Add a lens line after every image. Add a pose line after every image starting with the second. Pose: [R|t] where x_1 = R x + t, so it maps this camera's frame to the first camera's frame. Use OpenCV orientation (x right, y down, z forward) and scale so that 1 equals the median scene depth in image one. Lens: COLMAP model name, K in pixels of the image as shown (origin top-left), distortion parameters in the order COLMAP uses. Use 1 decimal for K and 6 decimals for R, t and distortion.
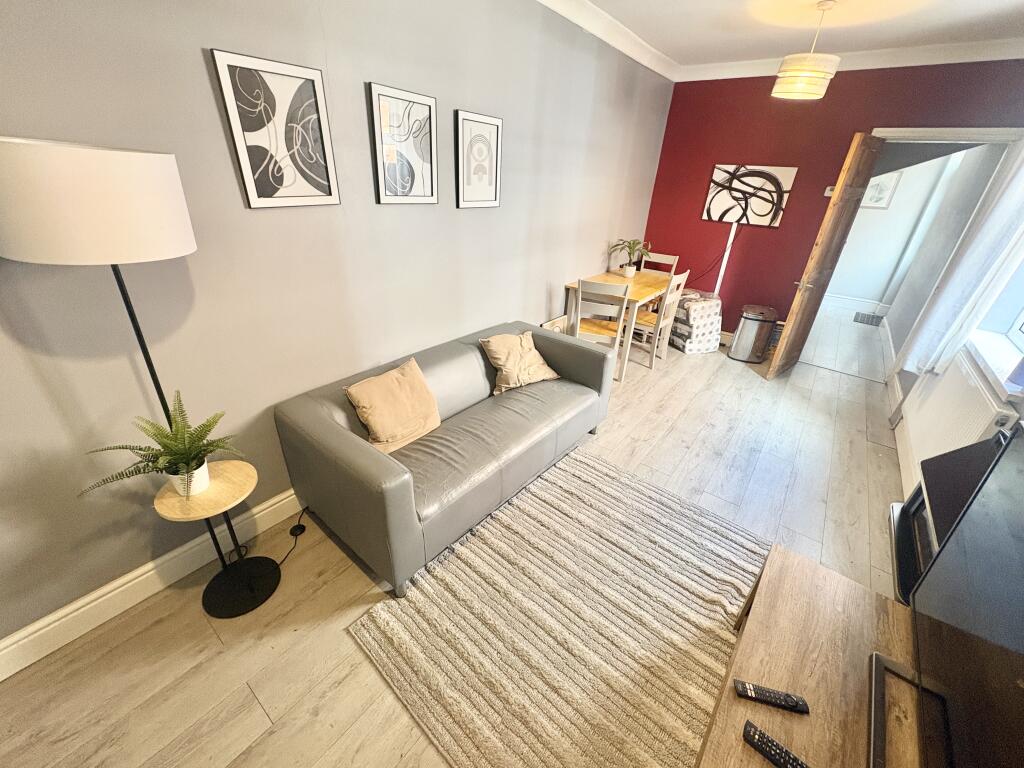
lens RADIAL K [[410.4, 0, 510.8], [0, 410.4, 385.4], [0, 0, 1]] dist [0.010015, -0.000537]
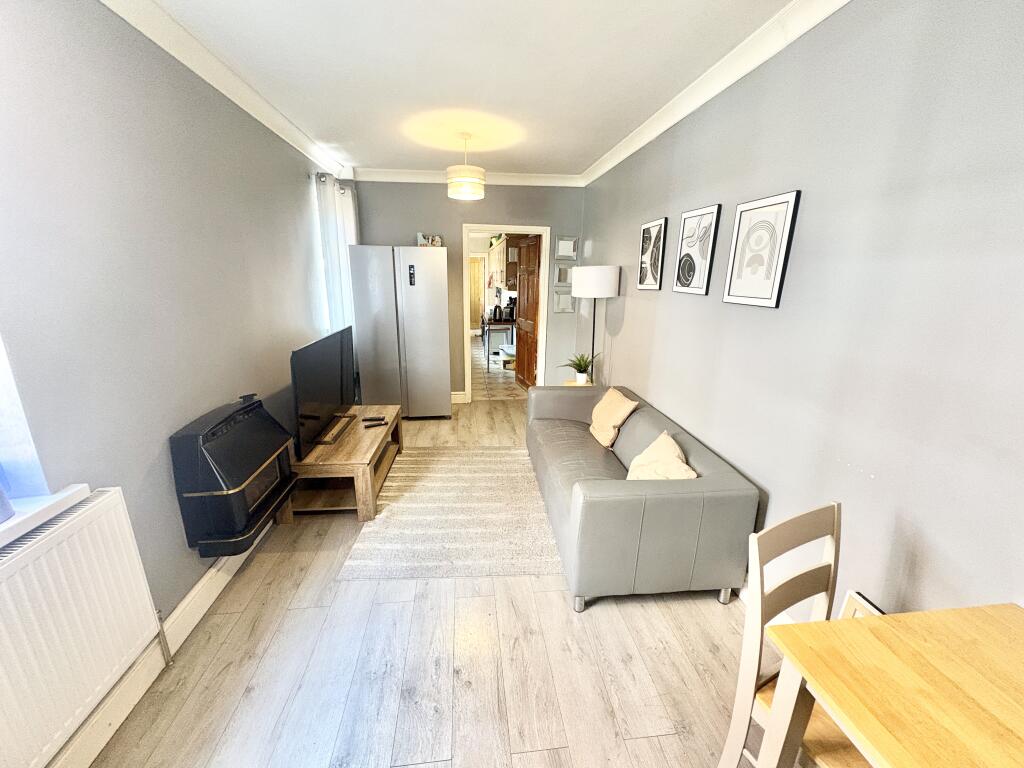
lens RADIAL K [[410.4, 0, 510.3], [0, 410.4, 384.8], [0, 0, 1]] dist [0.010015, -0.000537]
pose [[-0.712133, 0.127135, -0.690437, 0.619561], [-0.363348, 0.774757, 0.517427, -0.422511], [0.600703, 0.619345, -0.505536, 0.925450]]
